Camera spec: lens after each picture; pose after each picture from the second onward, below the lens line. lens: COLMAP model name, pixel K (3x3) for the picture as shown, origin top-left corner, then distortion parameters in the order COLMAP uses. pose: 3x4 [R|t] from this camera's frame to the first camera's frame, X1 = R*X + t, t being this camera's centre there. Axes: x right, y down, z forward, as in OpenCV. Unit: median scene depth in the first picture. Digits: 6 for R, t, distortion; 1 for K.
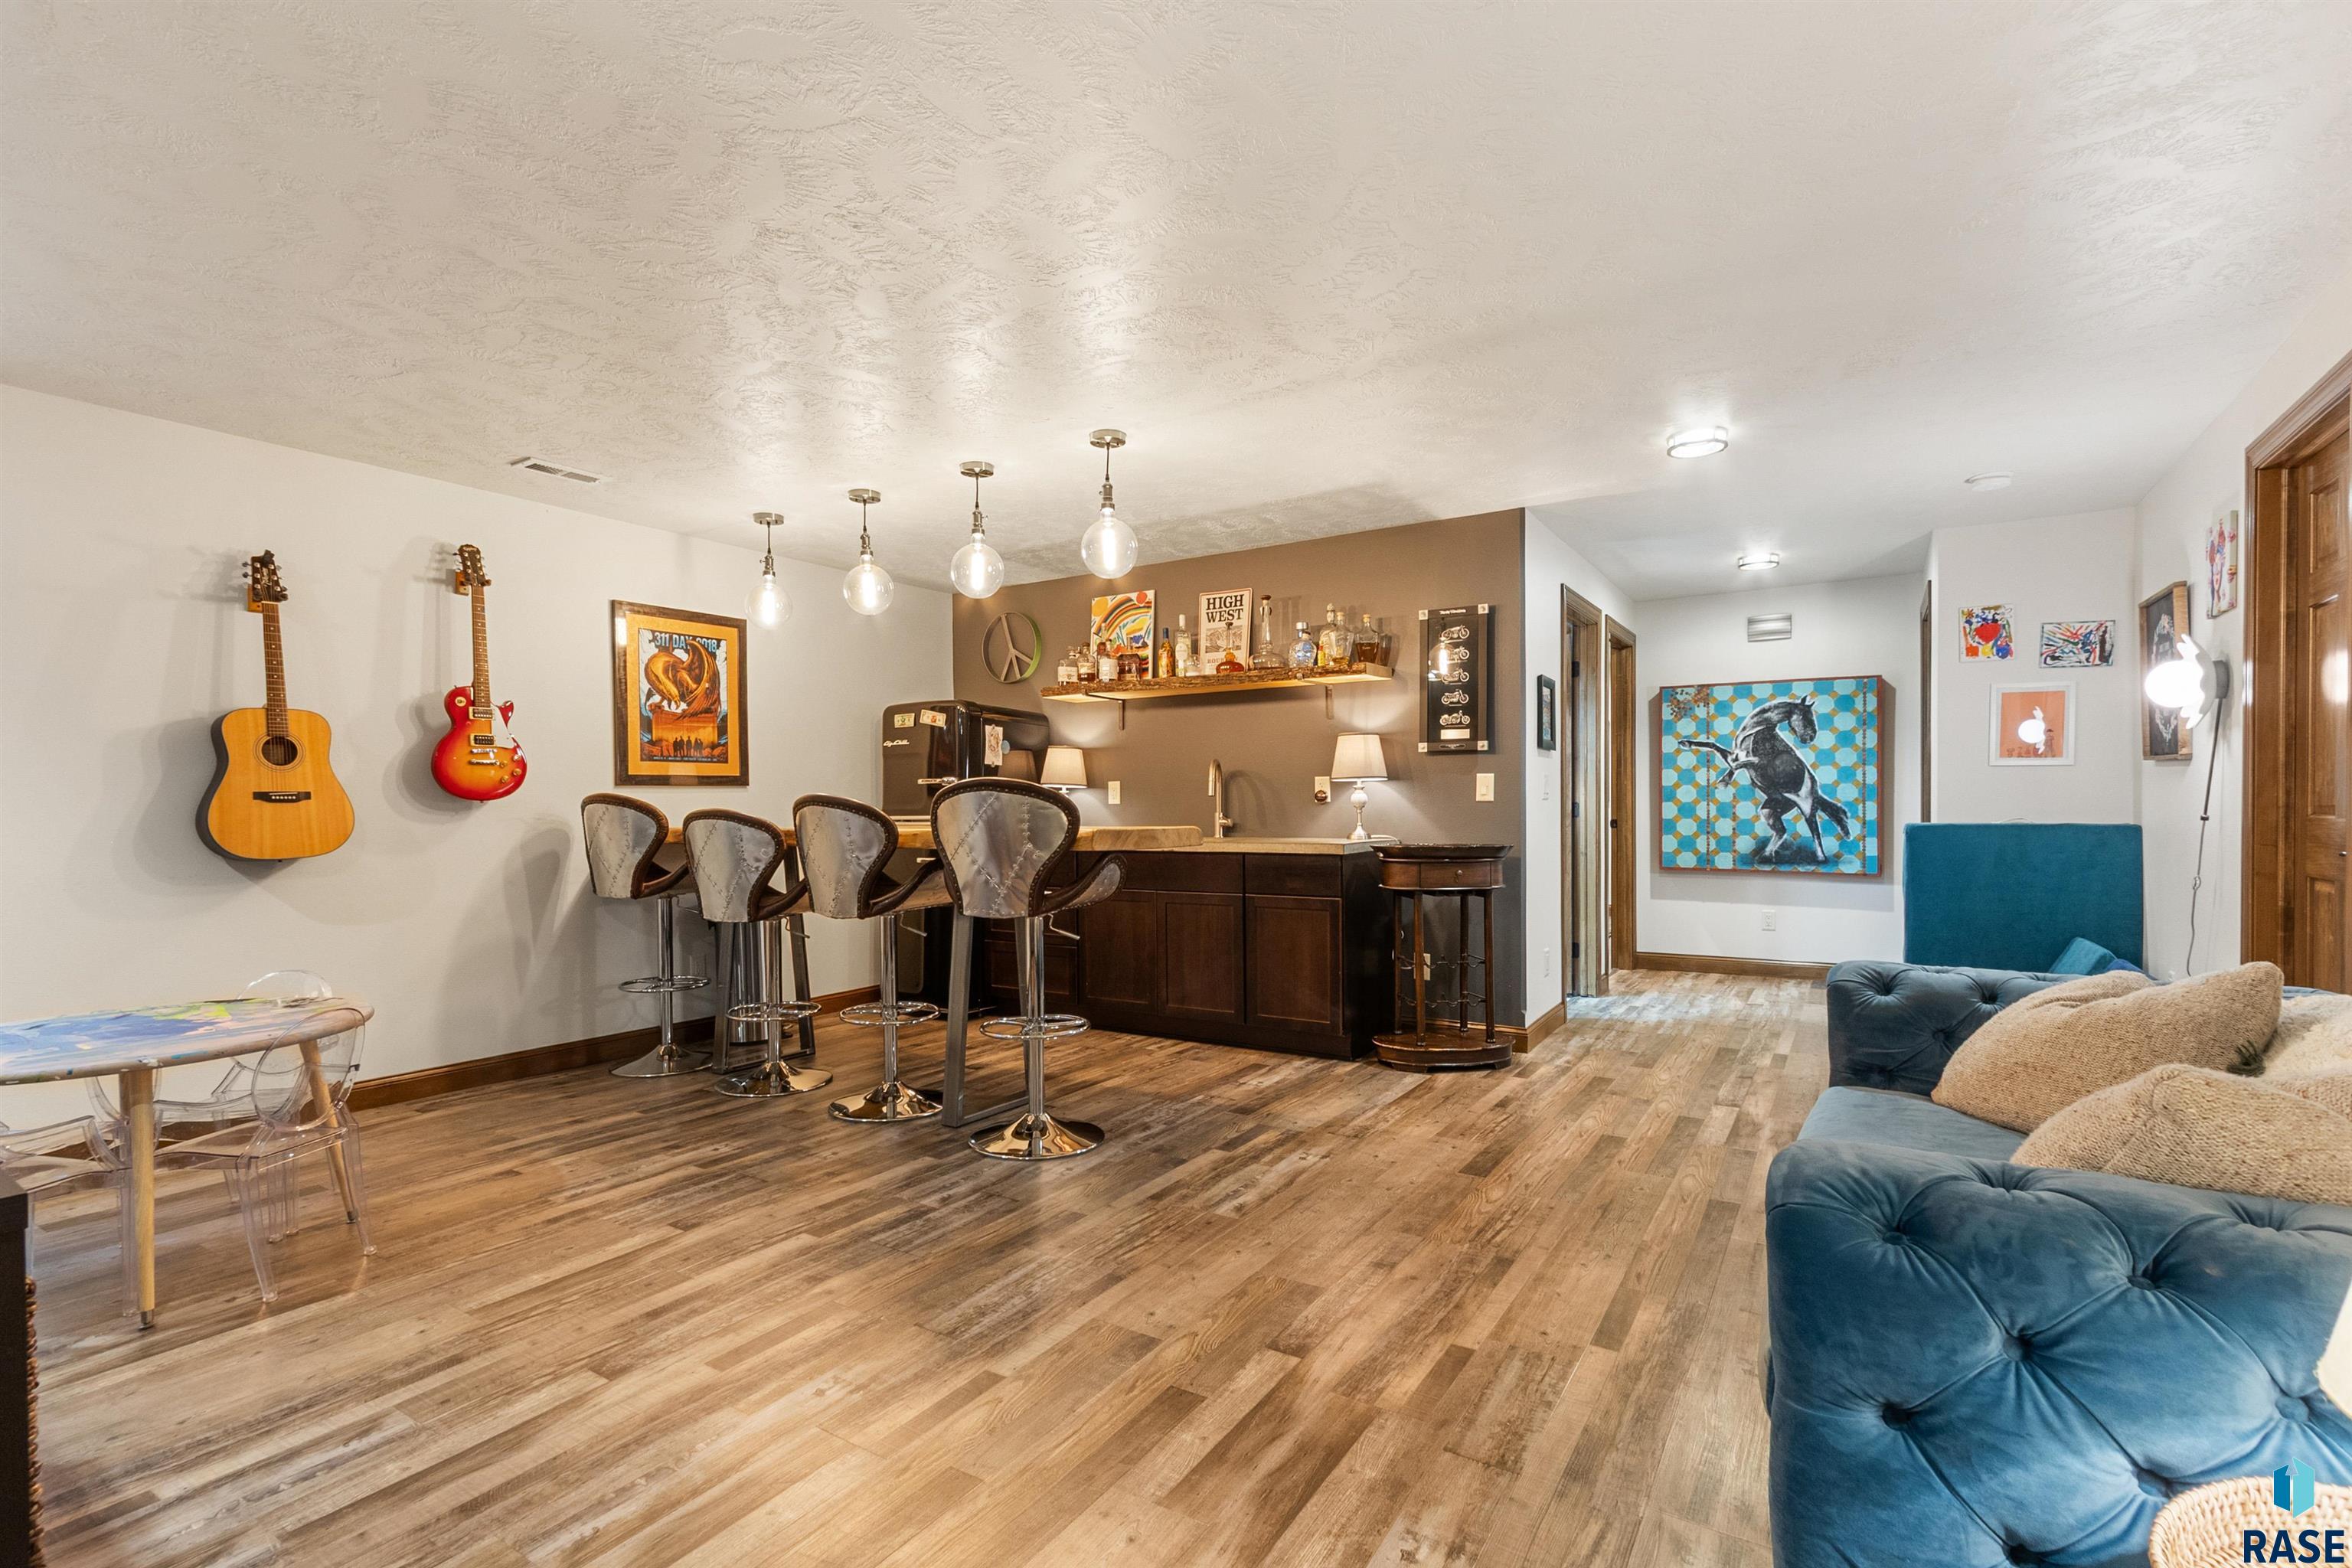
lens RADIAL K [[1098.3, 0, 1181.6], [0, 1098.3, 821.4], [0, 0, 1]] dist [-0.005292, 0.002820]
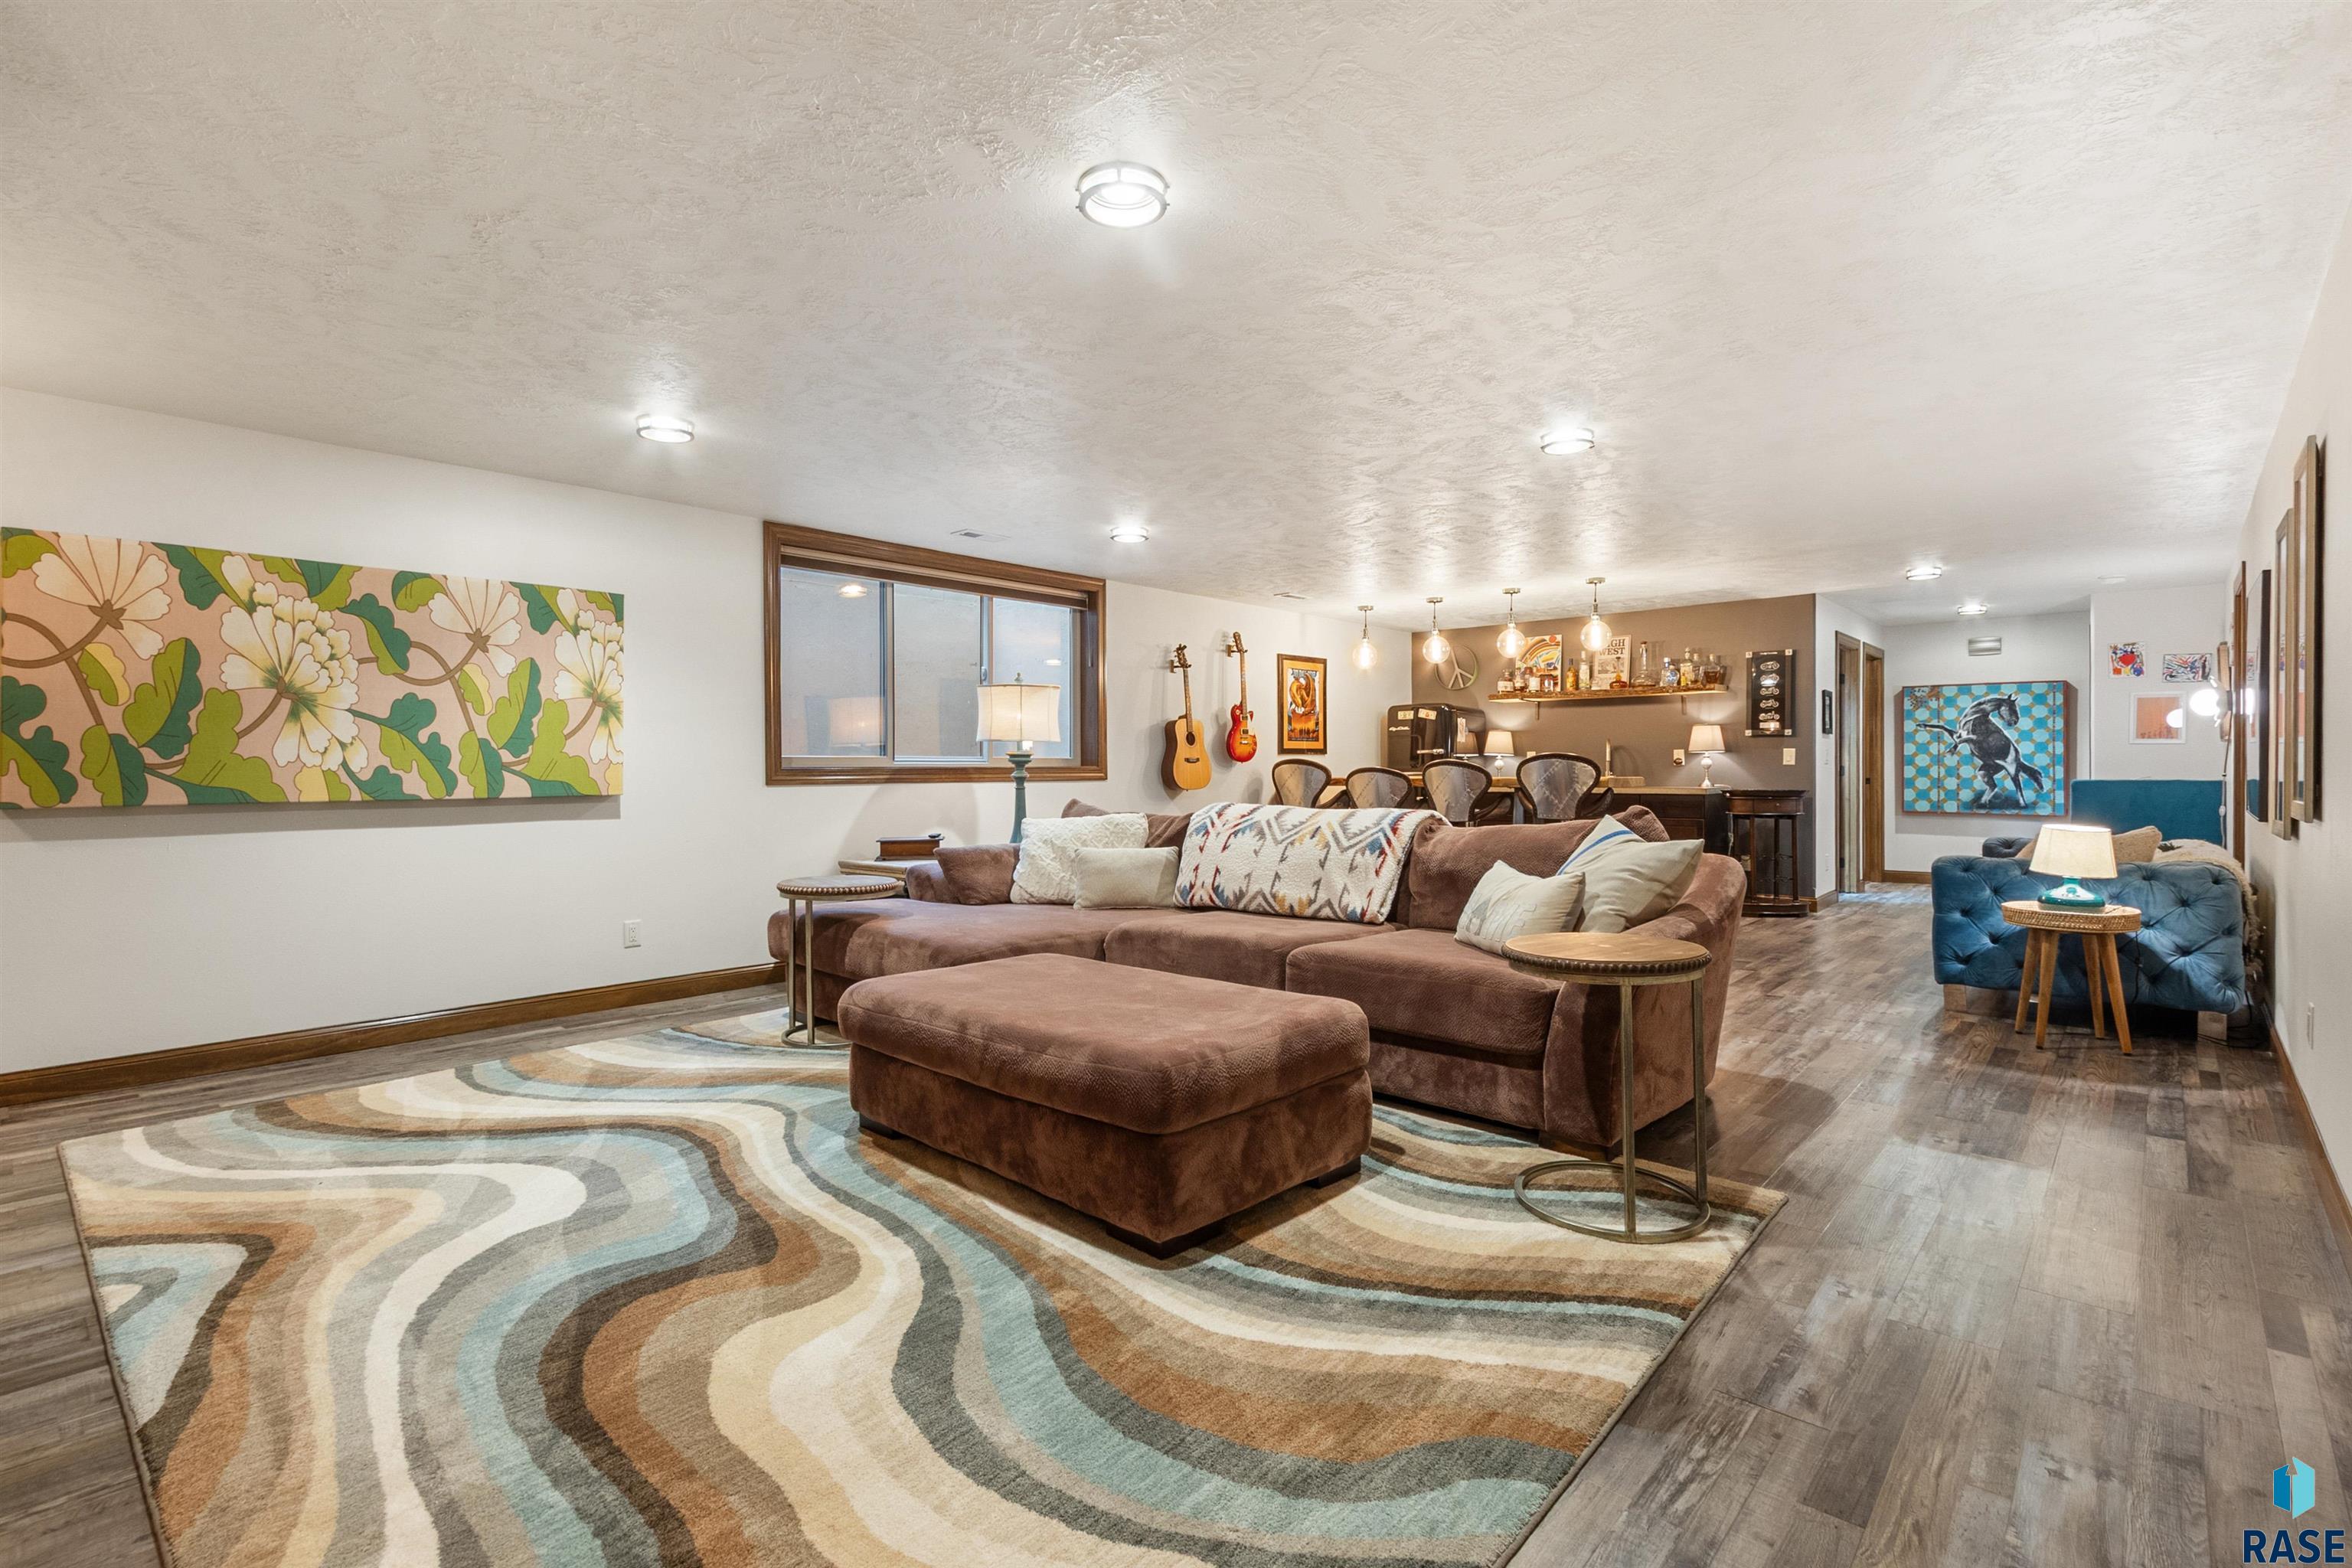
lens RADIAL K [[1098.3, 0, 1182.6], [0, 1098.3, 772.2], [0, 0, 1]] dist [-0.005292, 0.002820]
pose [[0.985458, 0.004618, -0.169859, -0.316346], [-0.006660, 0.999912, -0.011454, 0.016691], [0.169791, 0.012418, 0.985402, -0.730281]]
